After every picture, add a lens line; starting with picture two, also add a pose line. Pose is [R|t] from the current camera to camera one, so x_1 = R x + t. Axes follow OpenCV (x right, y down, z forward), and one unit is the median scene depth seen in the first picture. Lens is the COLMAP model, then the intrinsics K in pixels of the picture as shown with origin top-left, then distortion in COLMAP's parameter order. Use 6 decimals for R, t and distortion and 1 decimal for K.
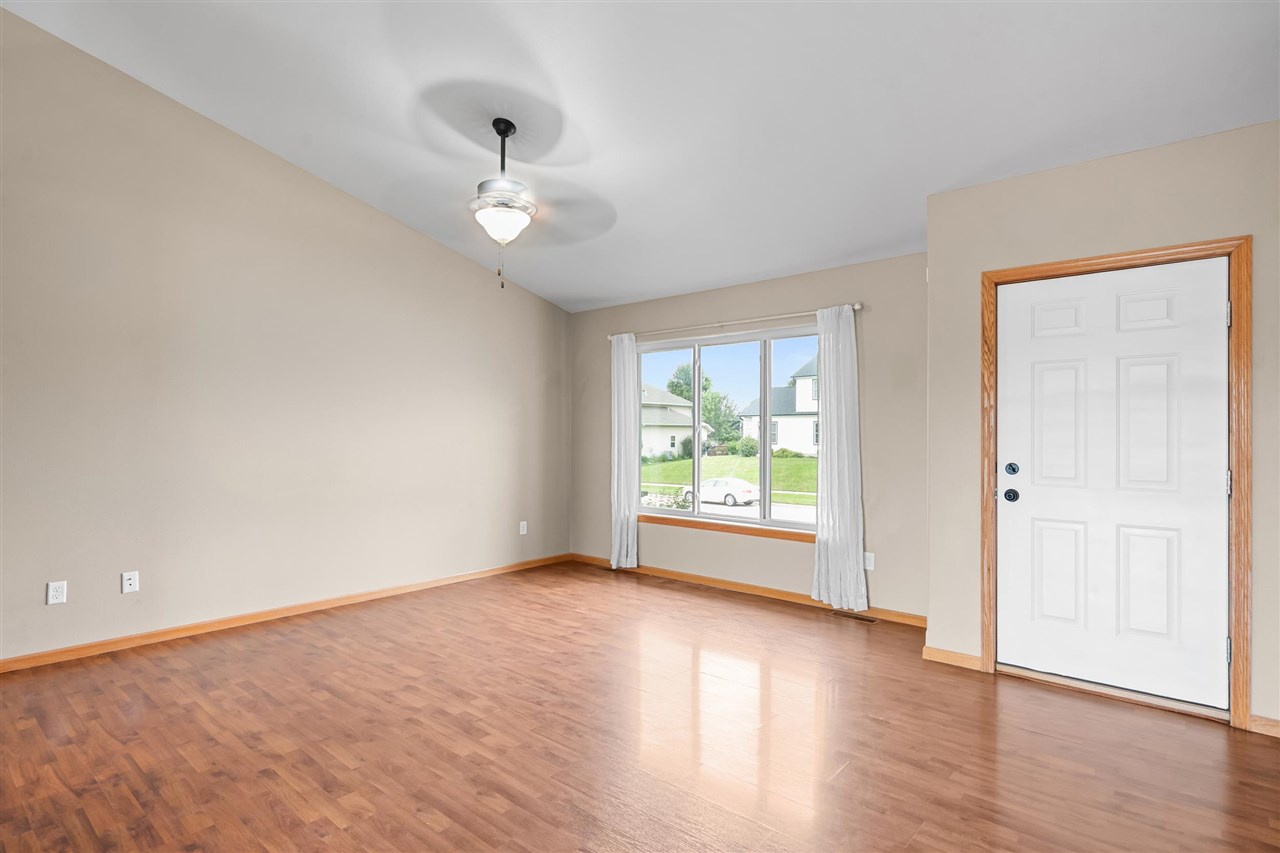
lens RADIAL K [[659.4, 0, 639.4], [0, 659.4, 447.1], [0, 0, 1]] dist [-0.001254, 0.000423]
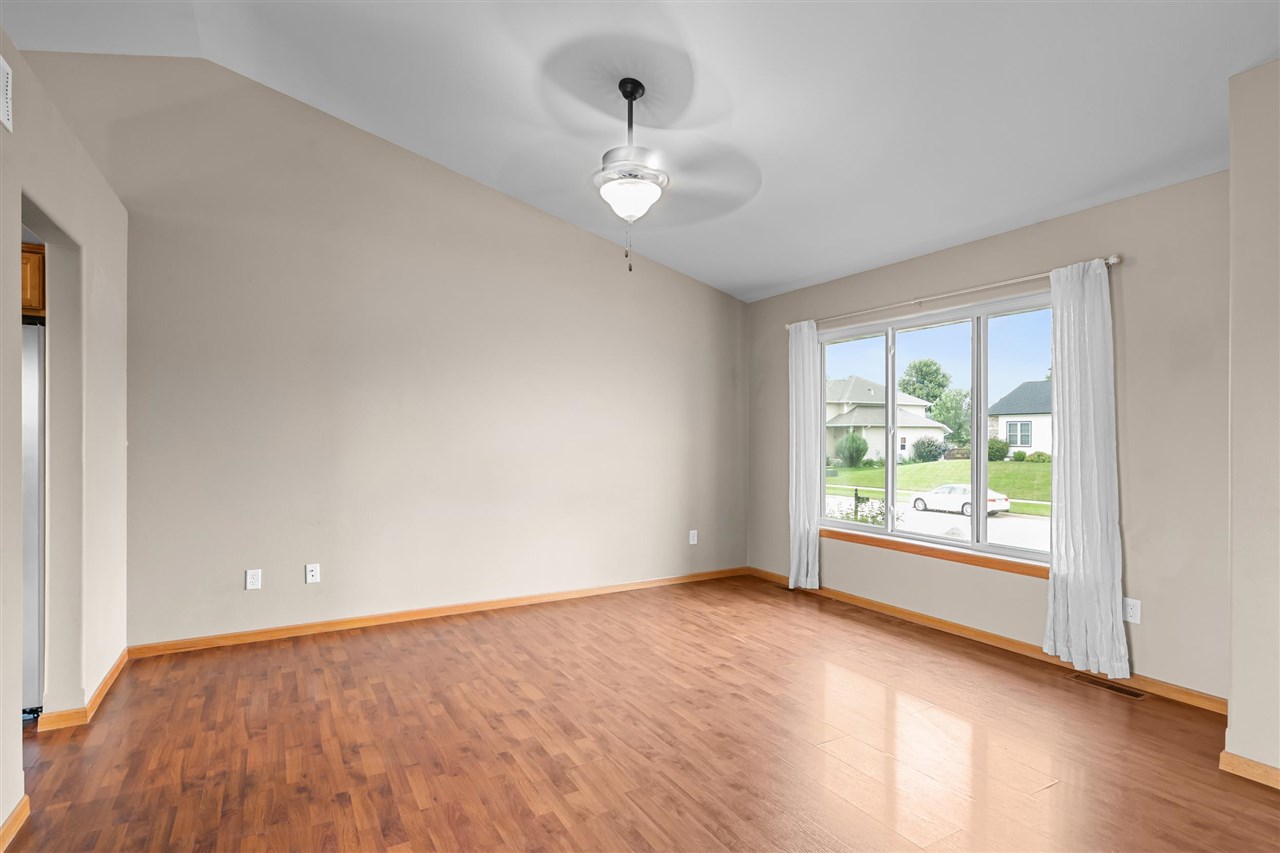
lens RADIAL K [[652.4, 0, 636.3], [0, 652.4, 447.0], [0, 0, 1]] dist [0.000936, 0.000306]
pose [[0.942086, 0.003399, -0.335353, 0.077061], [-0.004377, 0.999988, -0.002160, -0.002629], [0.335342, 0.003503, 0.942090, 0.144792]]
